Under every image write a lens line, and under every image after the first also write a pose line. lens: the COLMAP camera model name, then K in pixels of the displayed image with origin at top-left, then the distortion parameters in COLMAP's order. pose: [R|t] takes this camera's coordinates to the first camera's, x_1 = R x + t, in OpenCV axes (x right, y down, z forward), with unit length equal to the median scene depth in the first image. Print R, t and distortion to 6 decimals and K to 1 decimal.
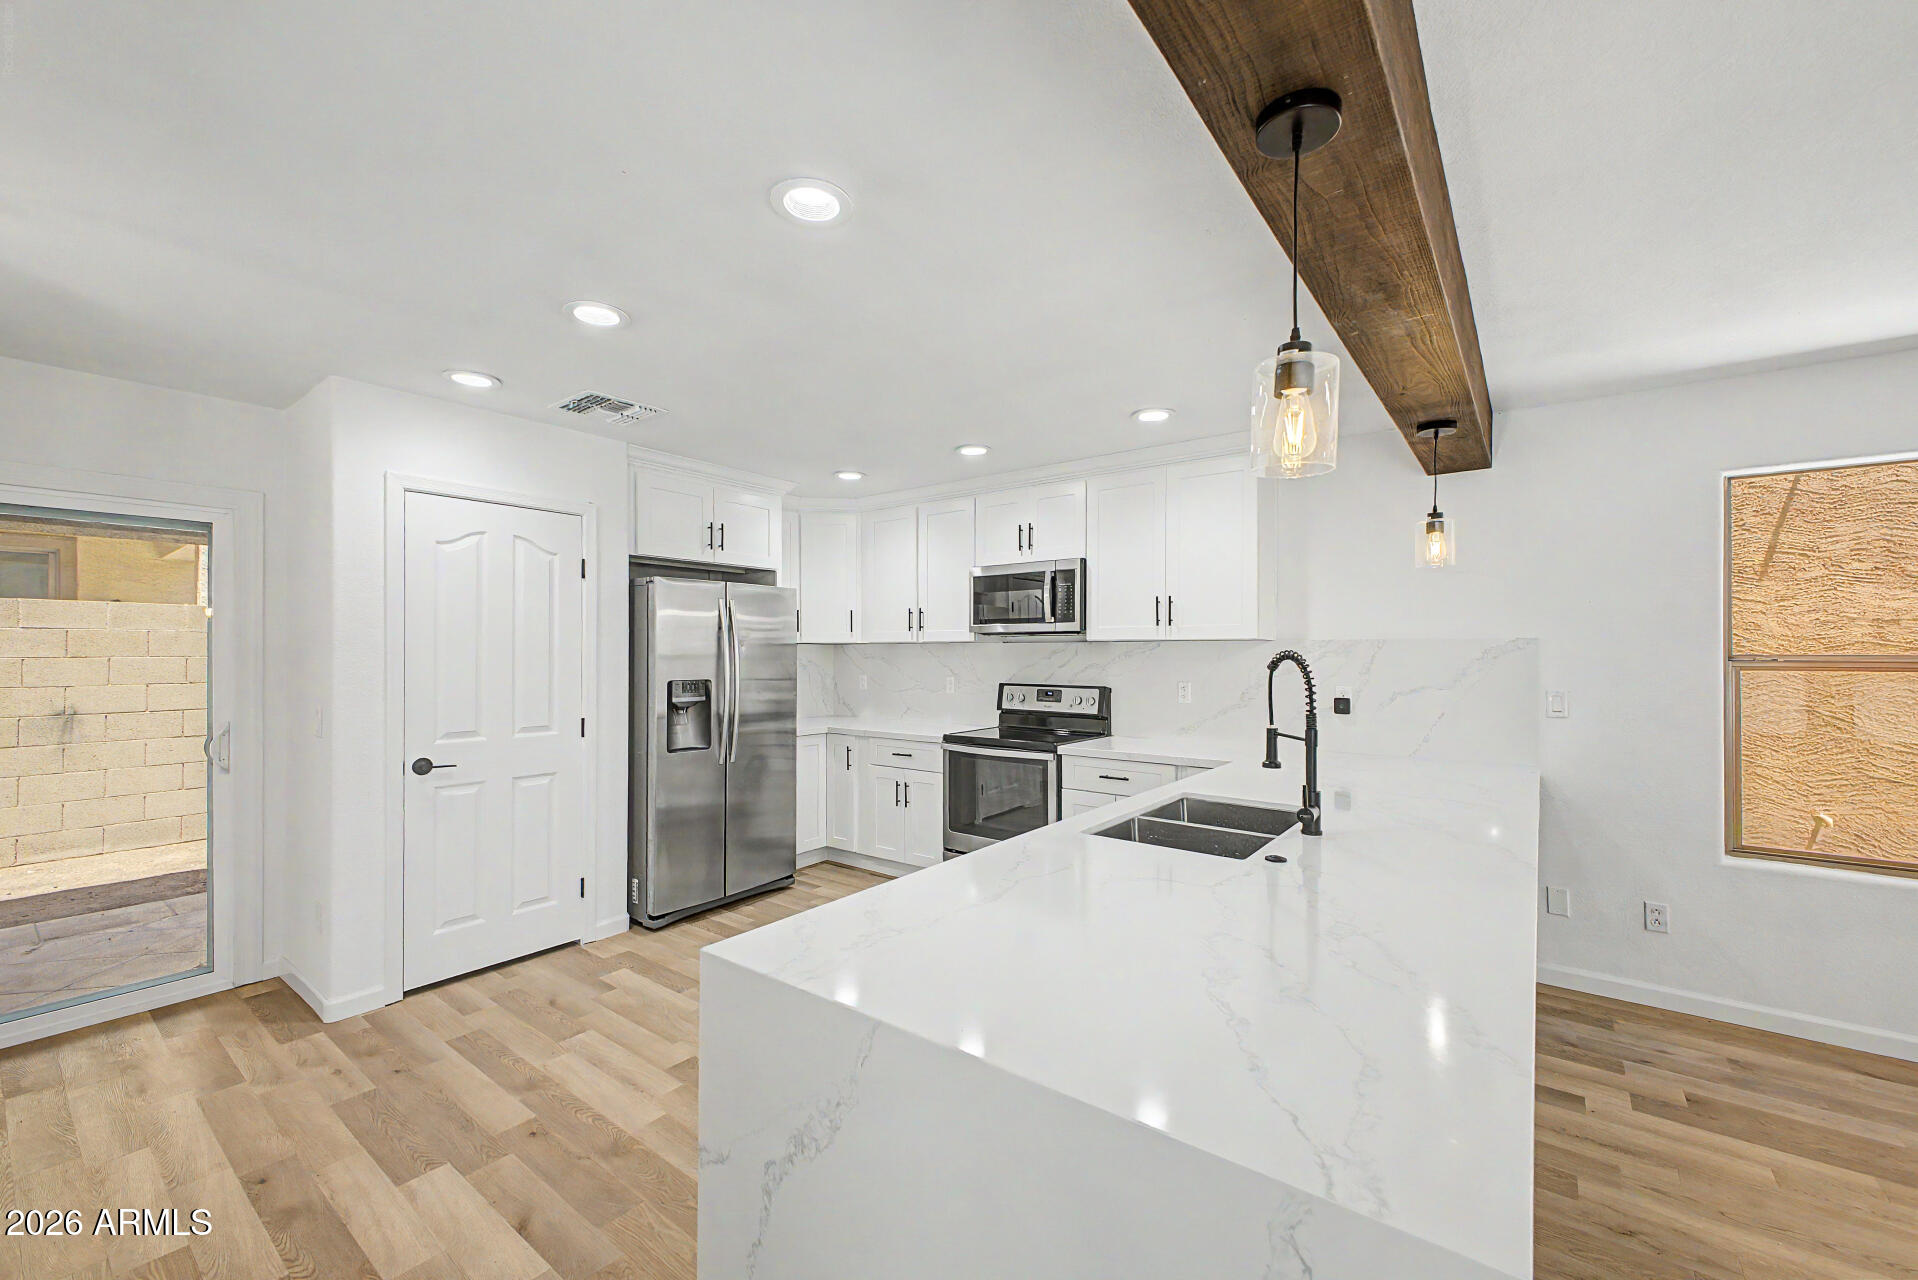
lens RADIAL K [[762.1, 0, 965.6], [0, 762.1, 651.6], [0, 0, 1]] dist [0.005238, -0.000348]
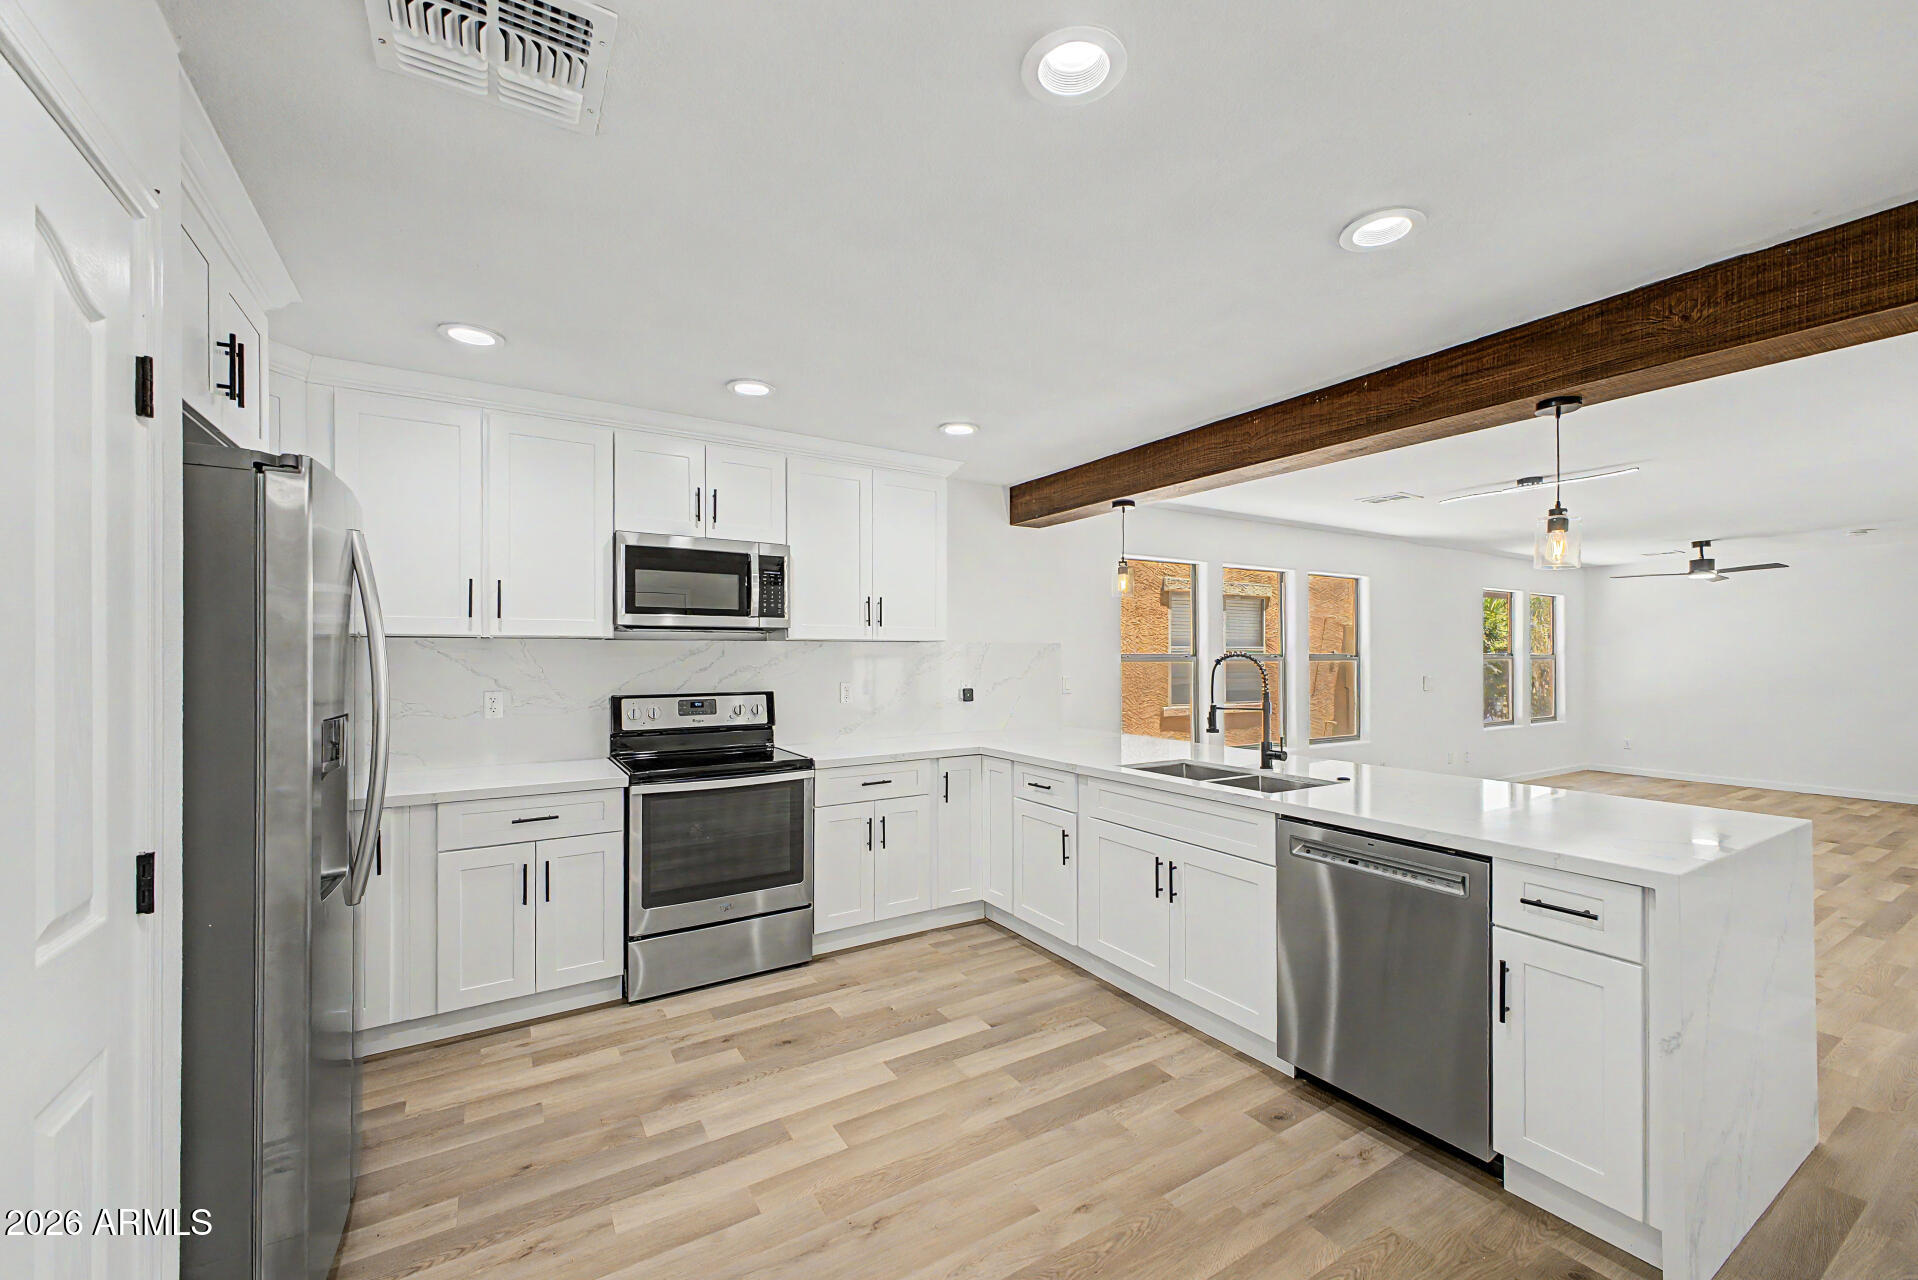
lens RADIAL K [[762.1, 0, 965.6], [0, 762.1, 651.6], [0, 0, 1]] dist [0.005238, -0.000348]
pose [[0.350600, 0.001492, 0.936524, -0.554349], [-0.003937, 0.999992, -0.000119, -0.001277], [-0.936517, -0.003645, 0.350603, 0.471693]]
